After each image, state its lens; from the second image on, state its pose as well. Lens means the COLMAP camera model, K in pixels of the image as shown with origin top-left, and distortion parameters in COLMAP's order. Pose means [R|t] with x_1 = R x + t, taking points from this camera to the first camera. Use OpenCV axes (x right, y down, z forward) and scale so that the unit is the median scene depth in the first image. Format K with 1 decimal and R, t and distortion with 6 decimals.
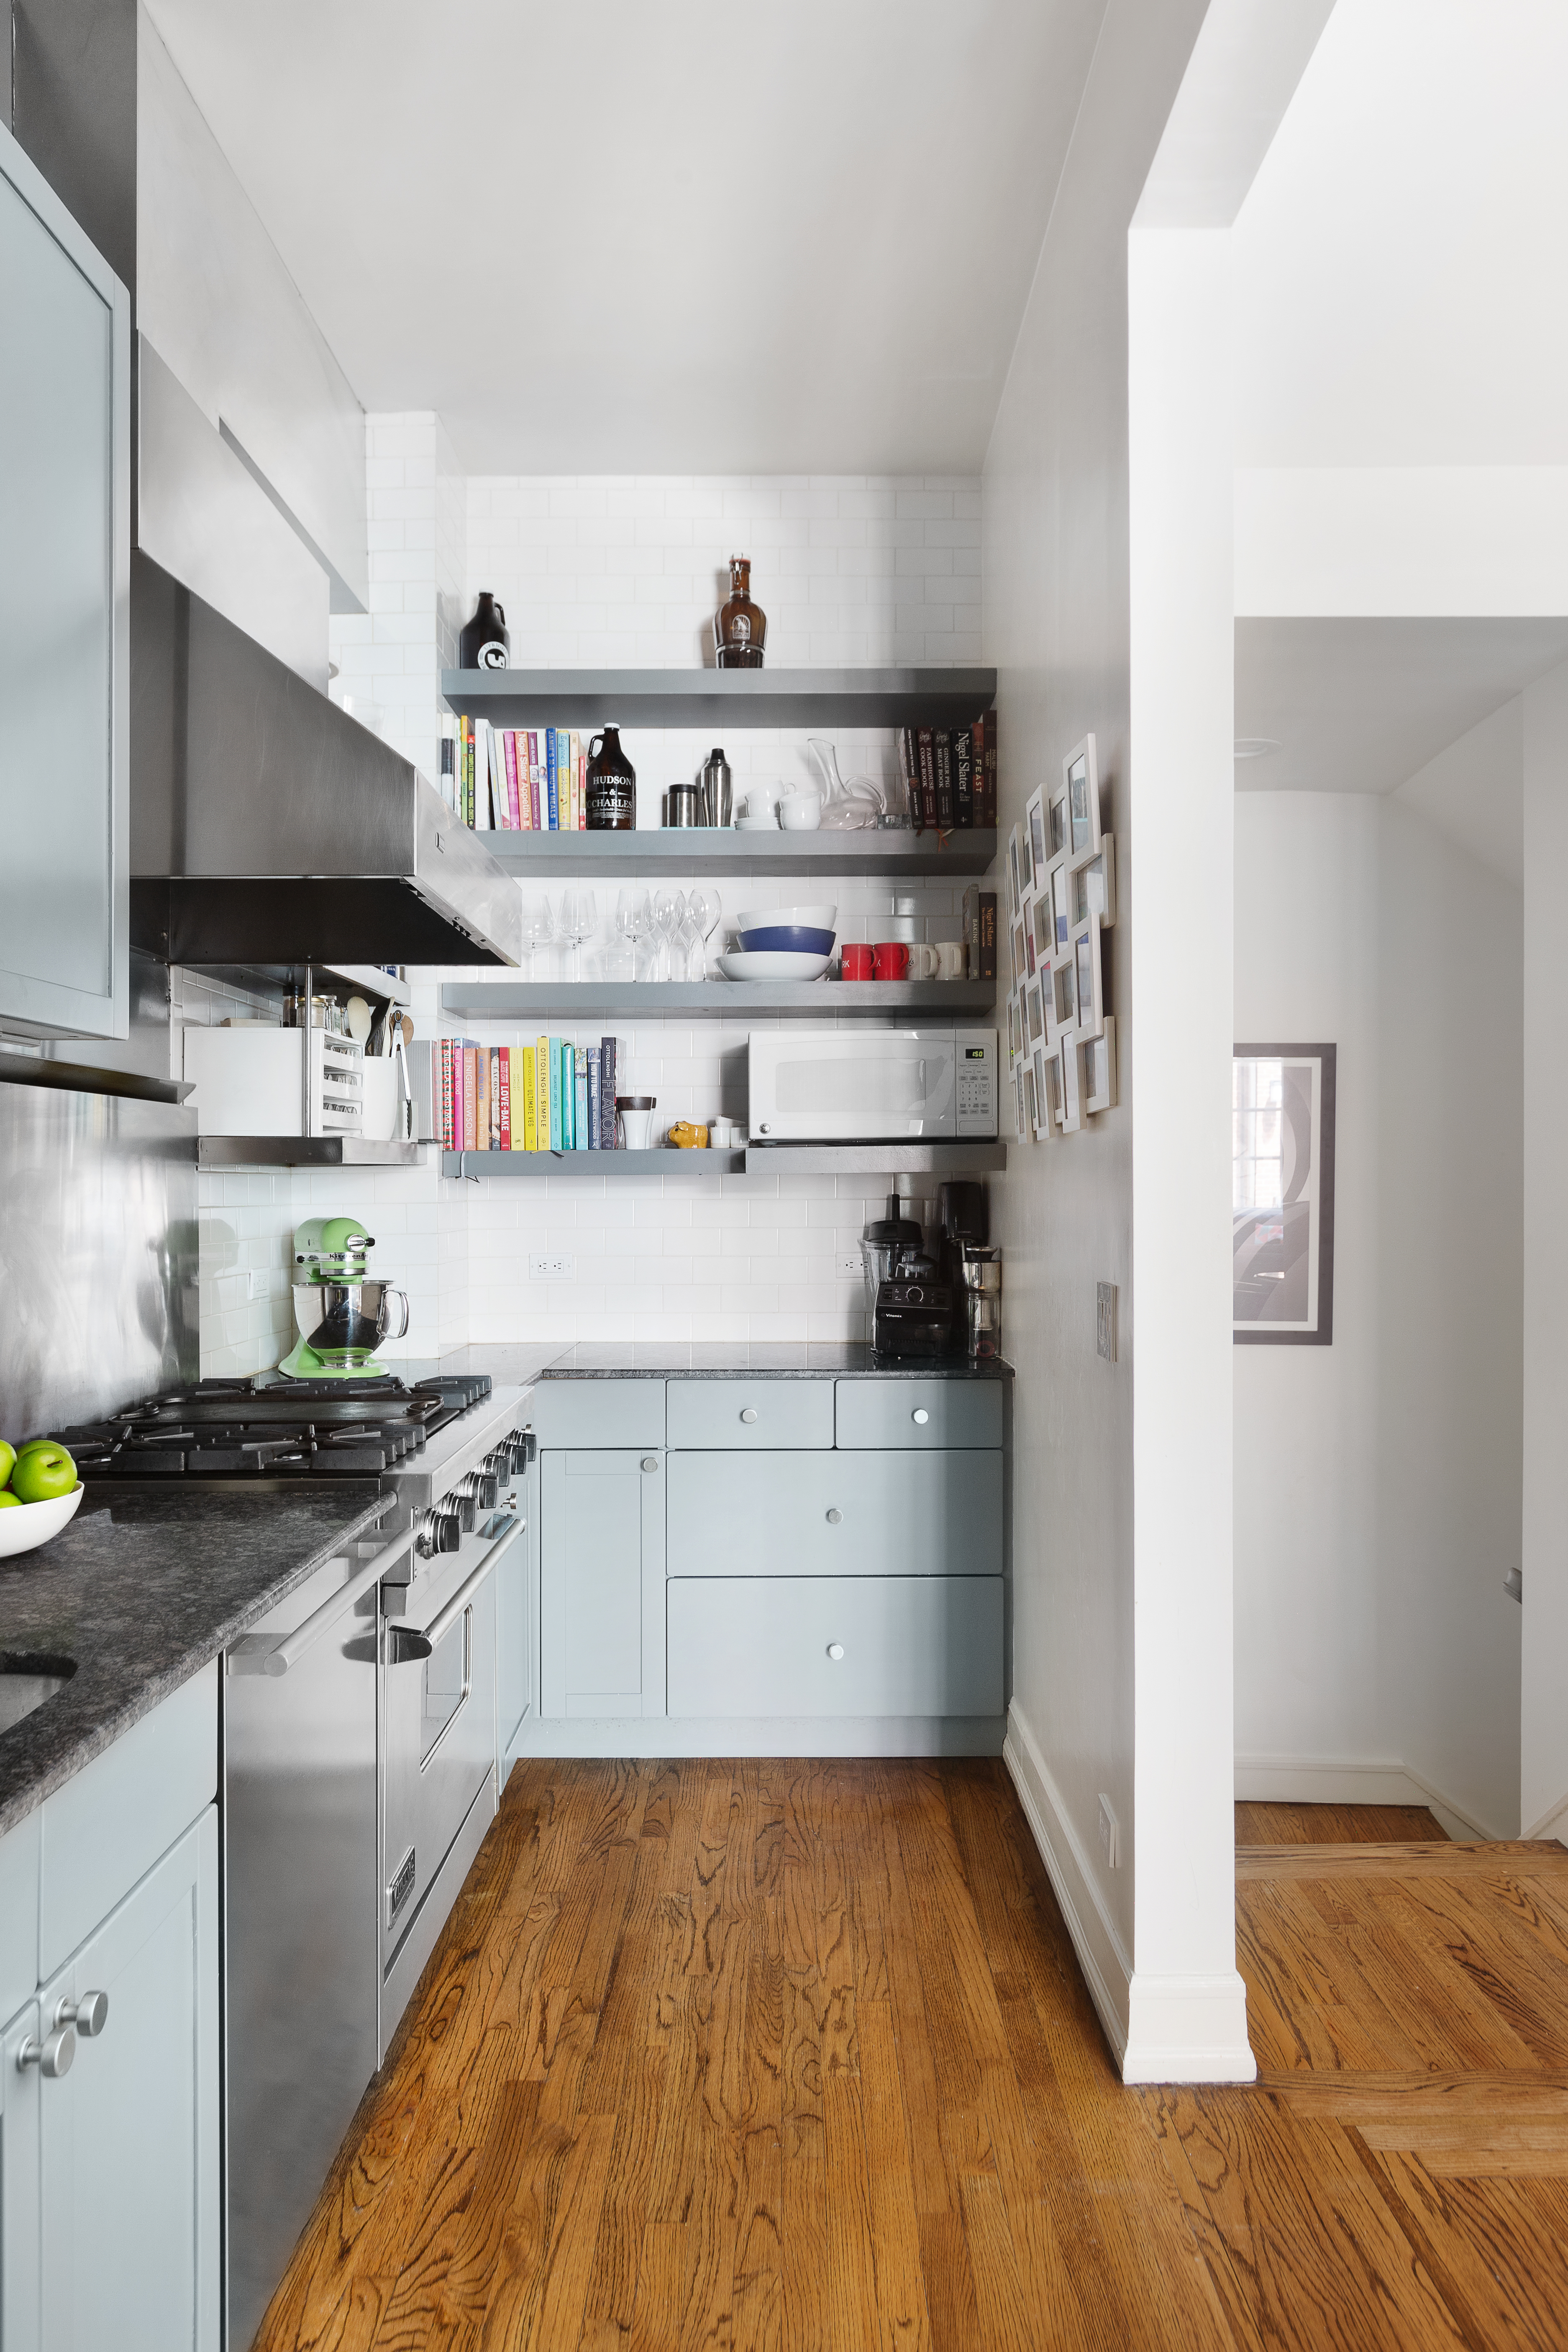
lens RADIAL K [[1598.4, 0, 785.9], [0, 1598.4, 1173.3], [0, 0, 1]] dist [0.007004, 0.000959]
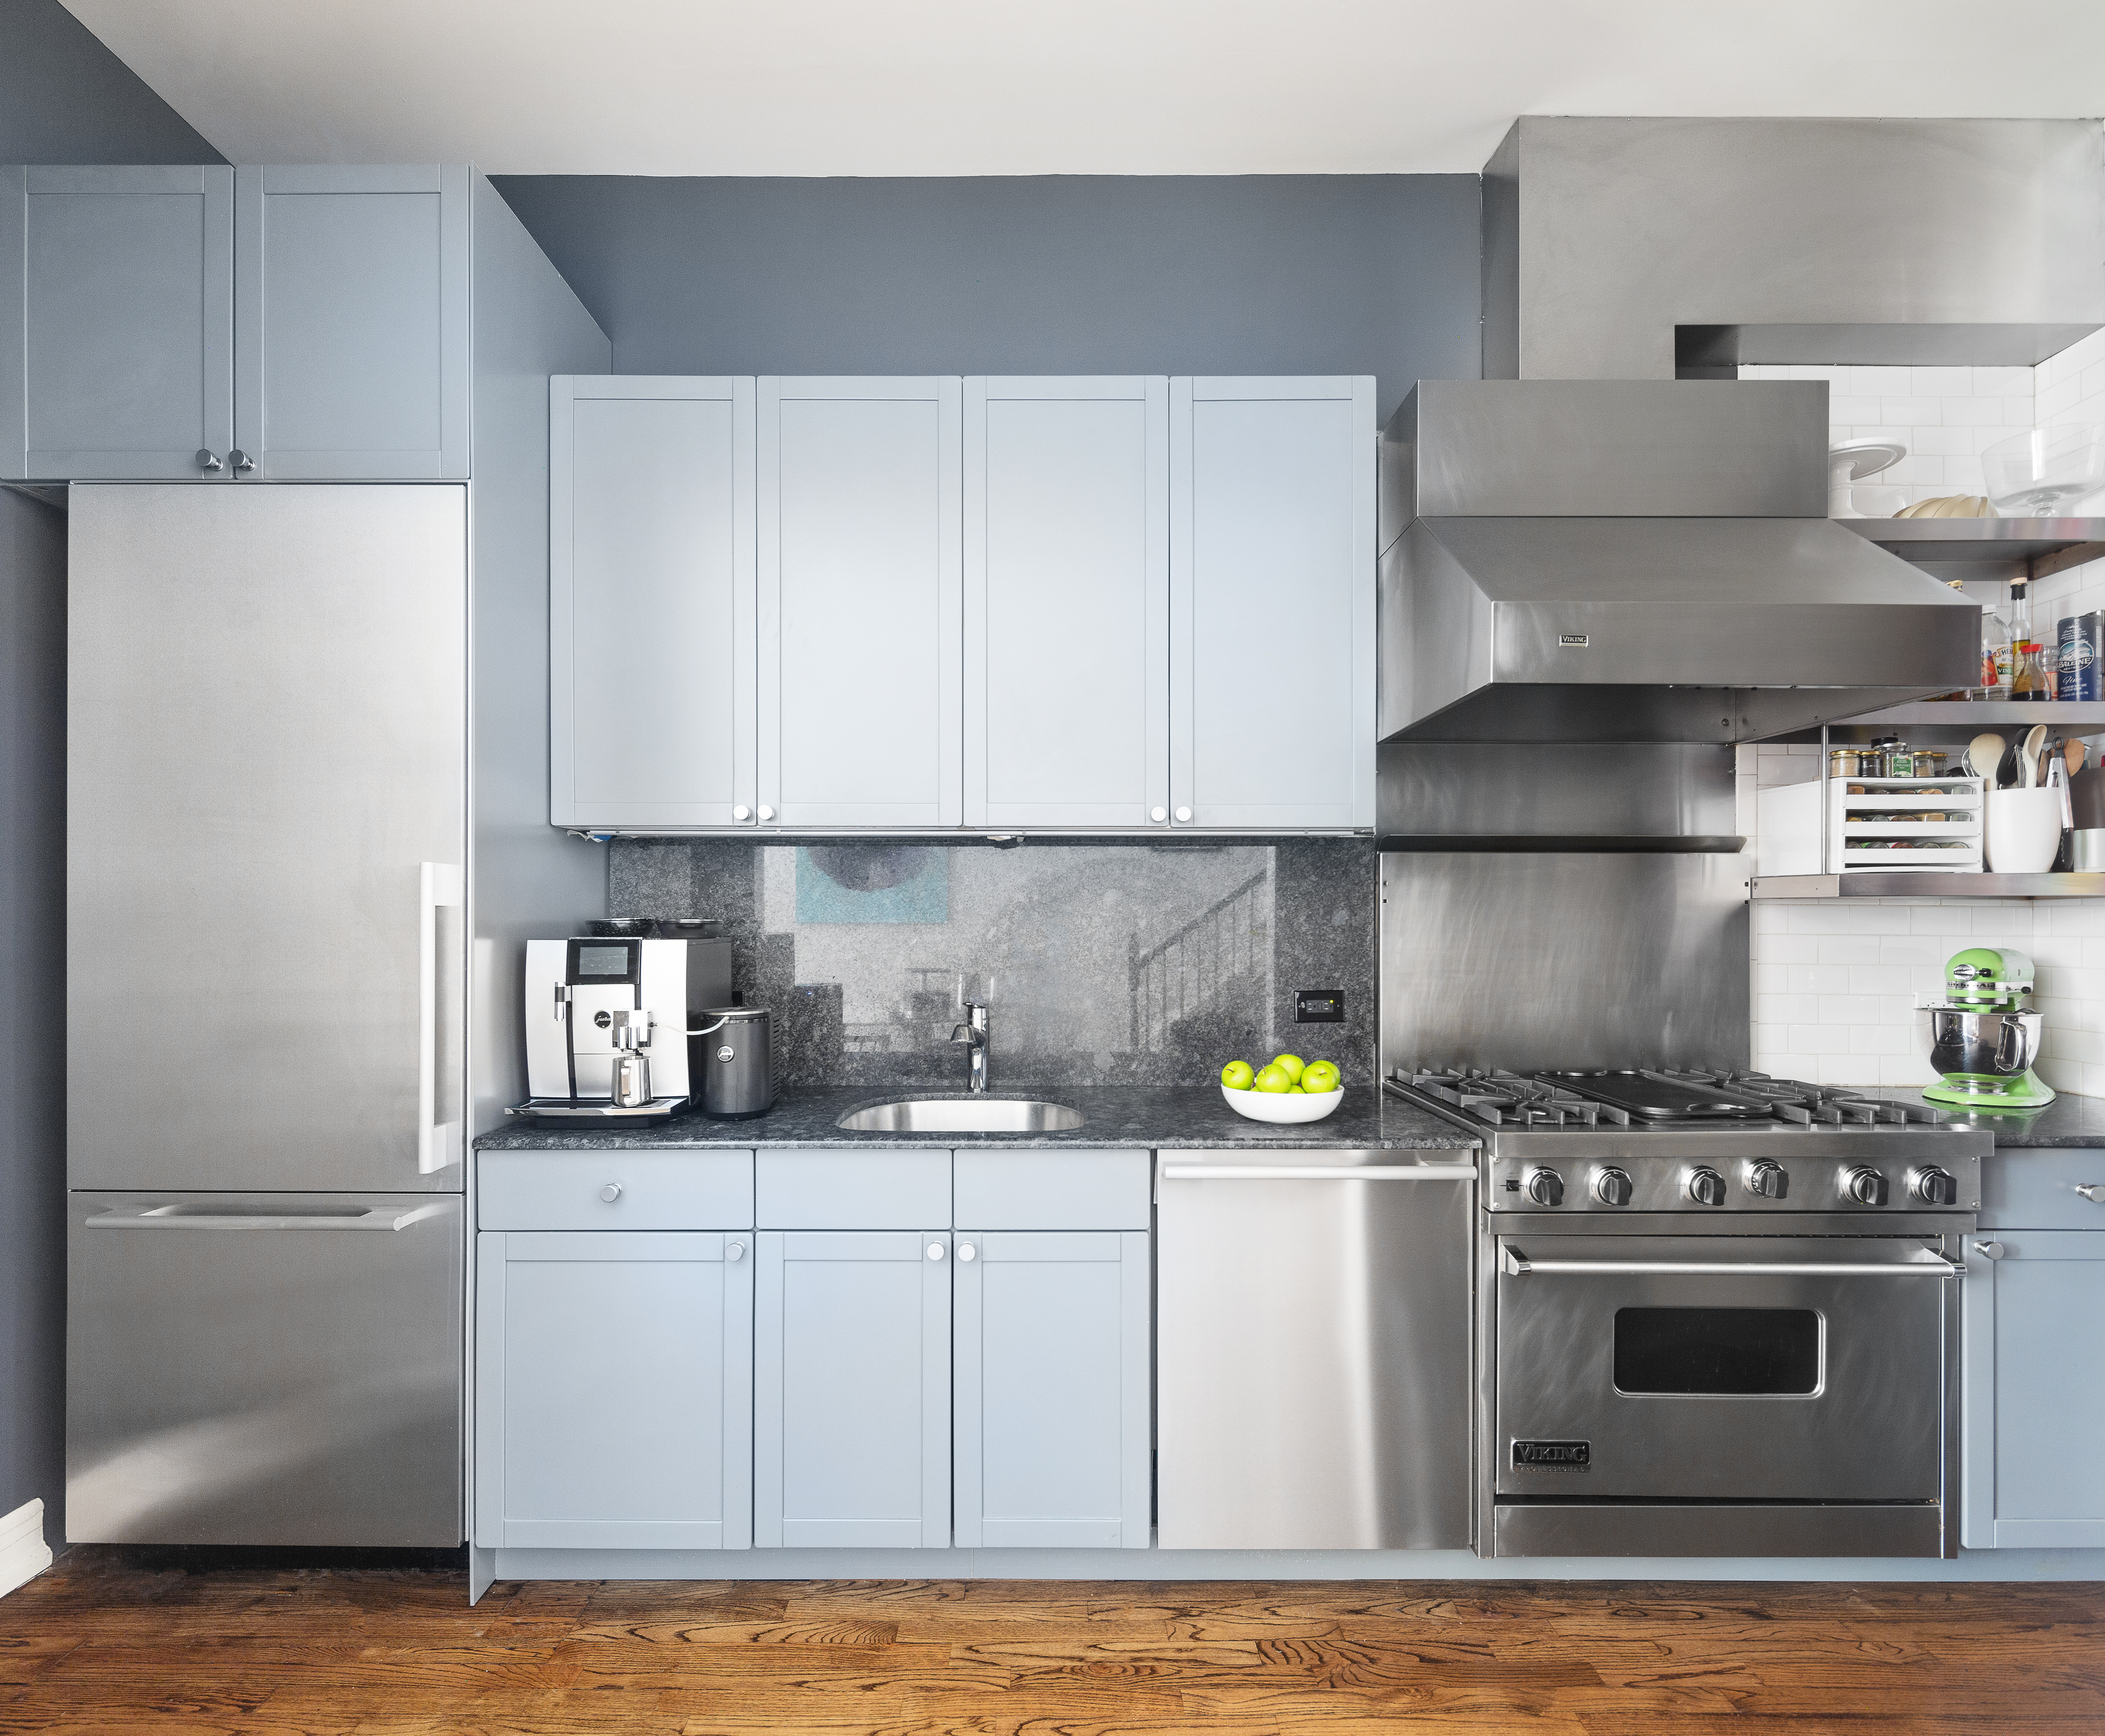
lens RADIAL K [[1052.2, 0, 1046.2], [0, 1052.2, 926.0], [0, 0, 1]] dist [-0.000413, -0.000024]
pose [[-0.005841, 0.009606, -0.999937, 0.521040], [0.002987, 0.999950, 0.009588, 0.006330], [0.999978, -0.002931, -0.005870, 0.514711]]
